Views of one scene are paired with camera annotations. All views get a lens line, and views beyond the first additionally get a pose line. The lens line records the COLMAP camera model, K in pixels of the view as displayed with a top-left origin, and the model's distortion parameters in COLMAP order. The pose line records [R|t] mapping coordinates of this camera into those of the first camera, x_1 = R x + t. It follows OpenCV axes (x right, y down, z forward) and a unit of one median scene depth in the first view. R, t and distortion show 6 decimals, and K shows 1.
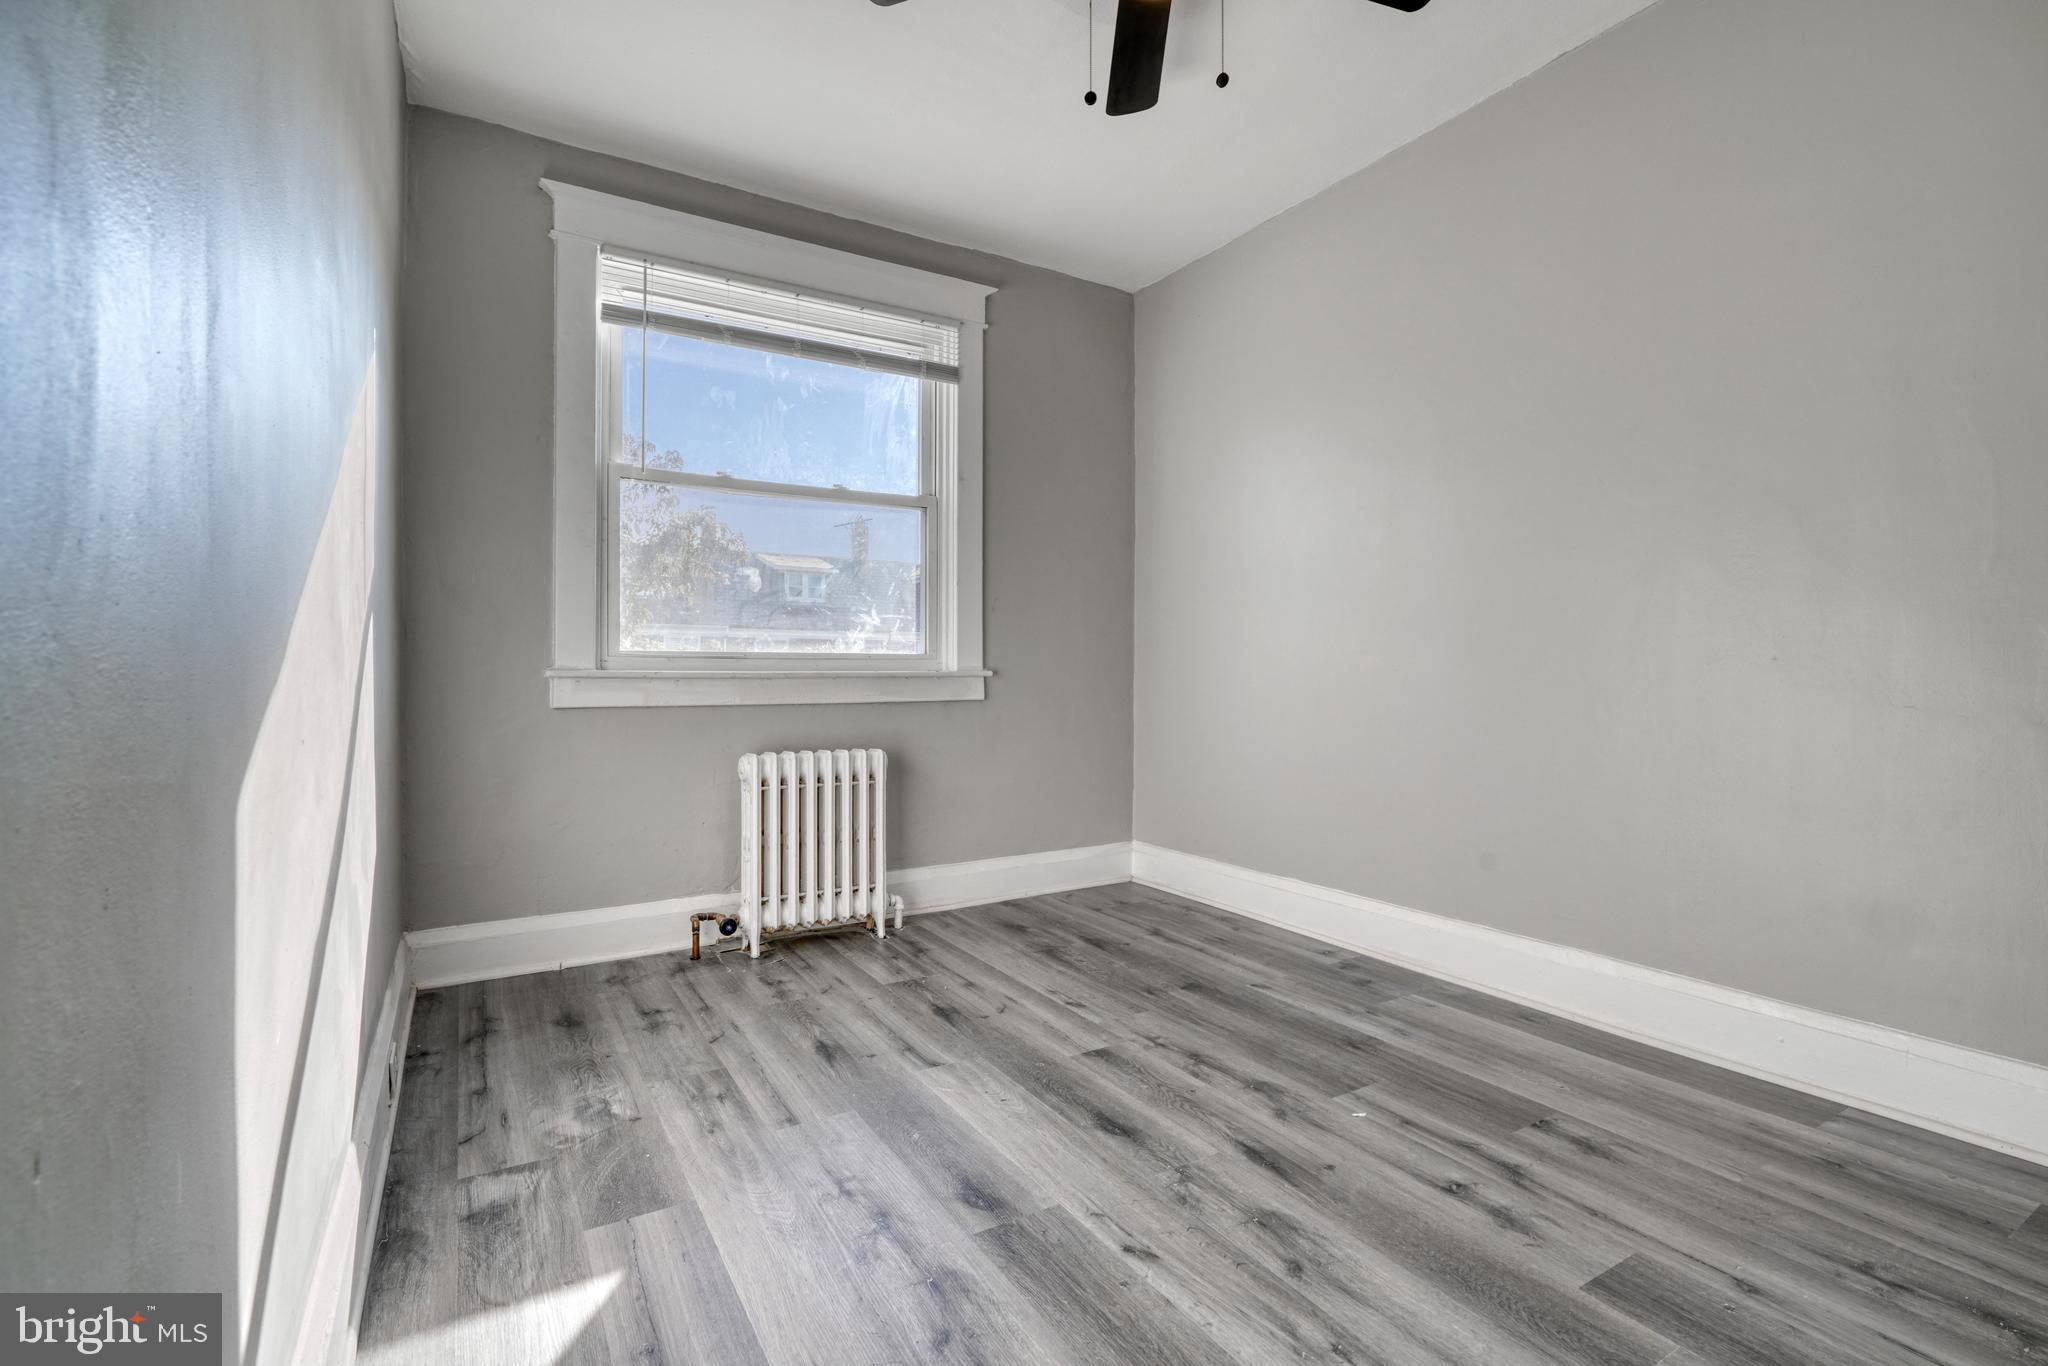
lens RADIAL K [[931.8, 0, 1012.0], [0, 931.8, 675.9], [0, 0, 1]] dist [-0.002569, 0.001513]
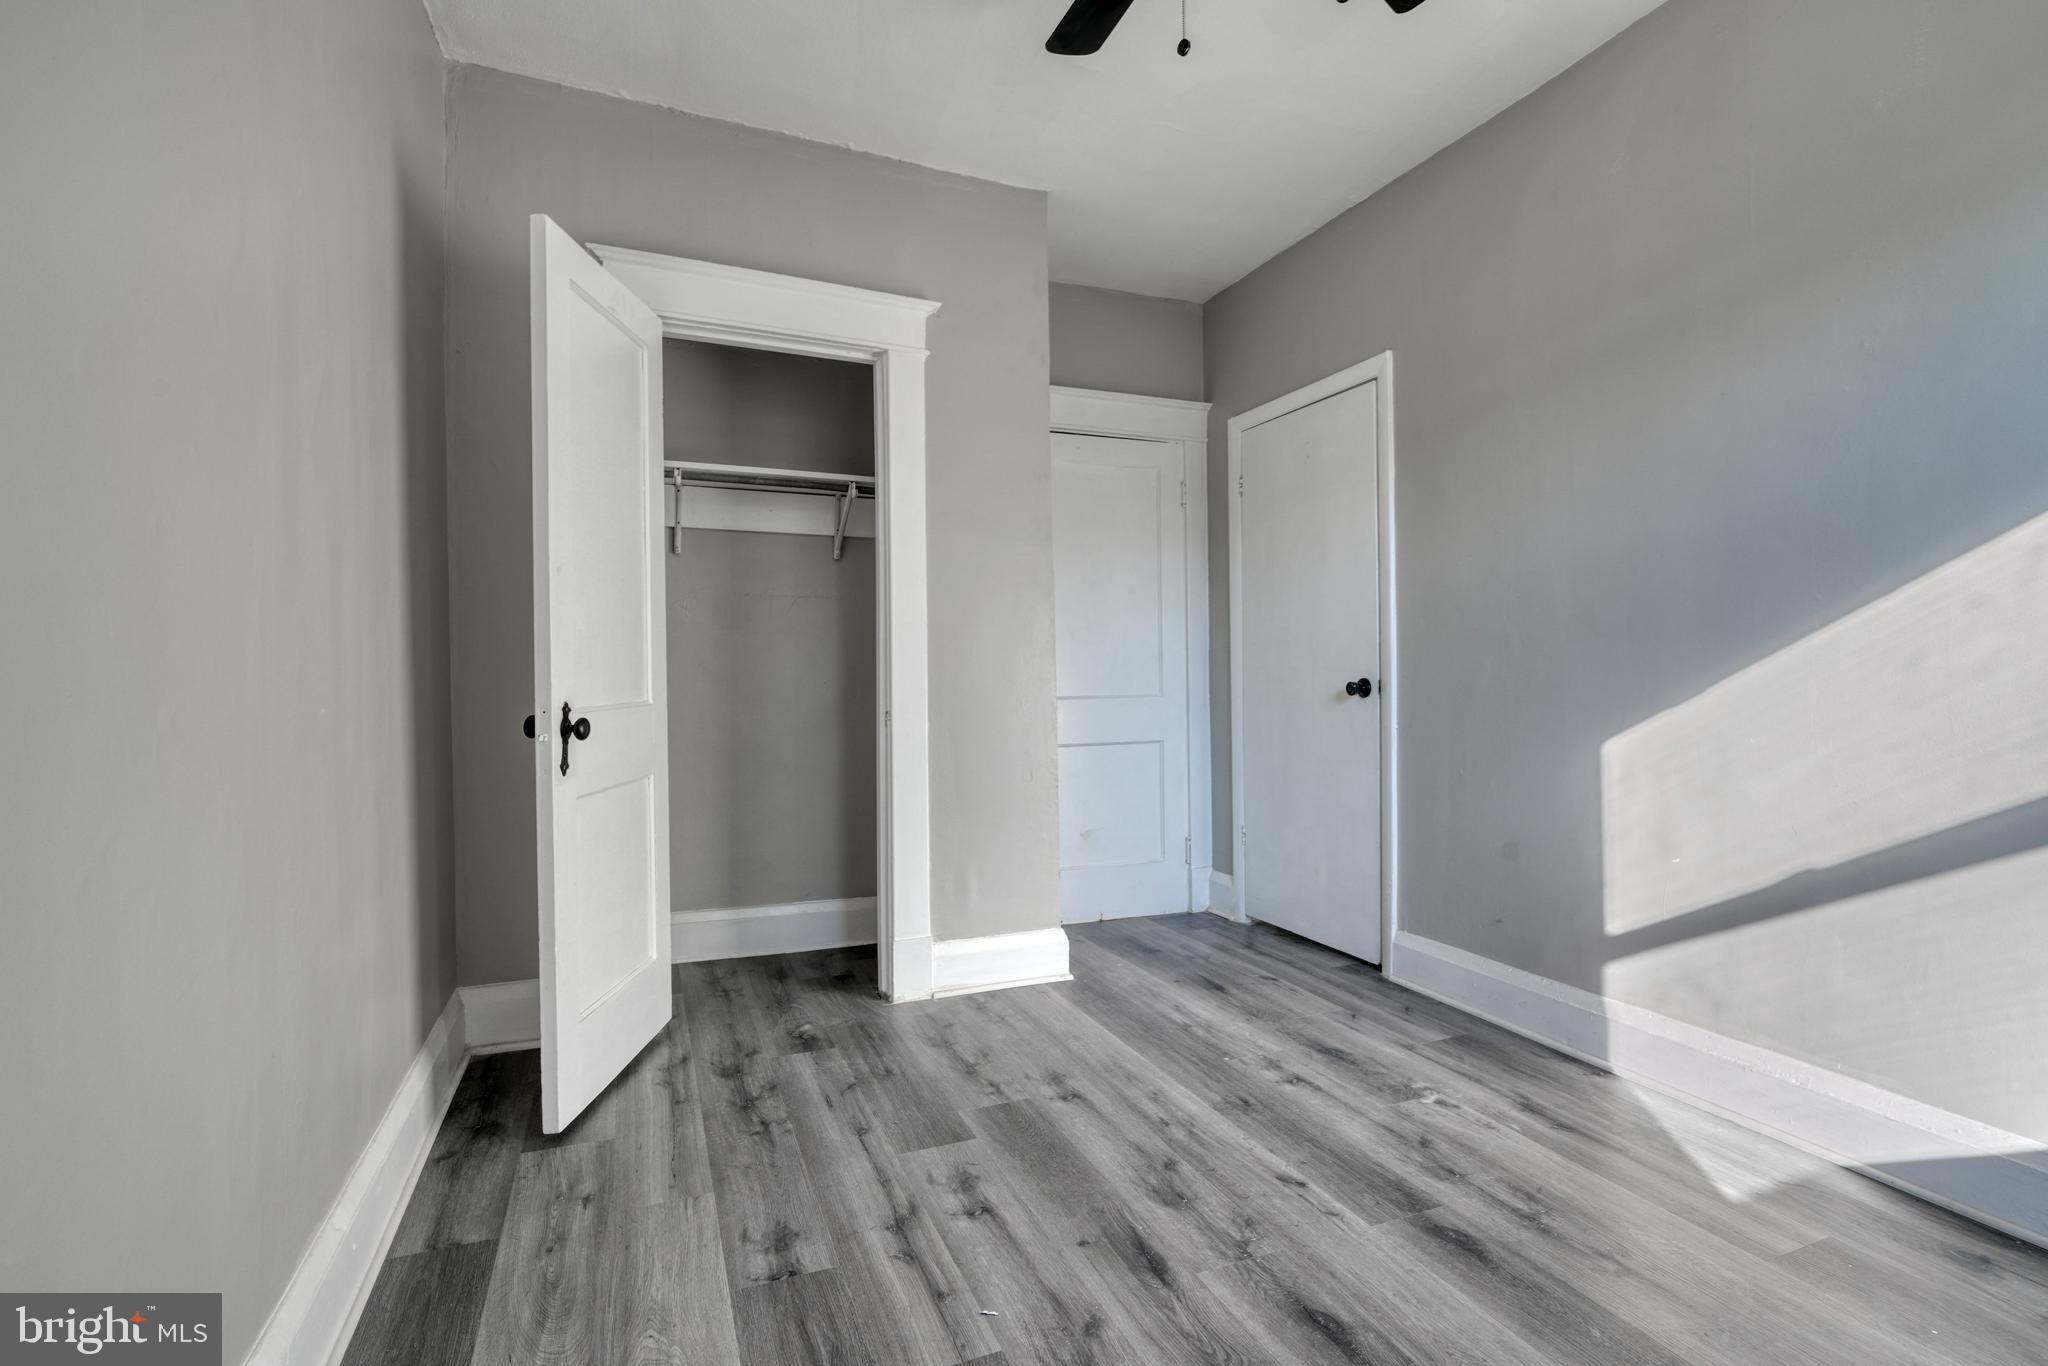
lens RADIAL K [[931.8, 0, 1012.0], [0, 931.8, 675.9], [0, 0, 1]] dist [-0.002569, 0.001513]
pose [[-0.987808, 0.004198, 0.155620, 0.283547], [0.005331, 0.999962, 0.006864, -0.058108], [-0.155586, 0.007610, -0.987793, 2.087367]]
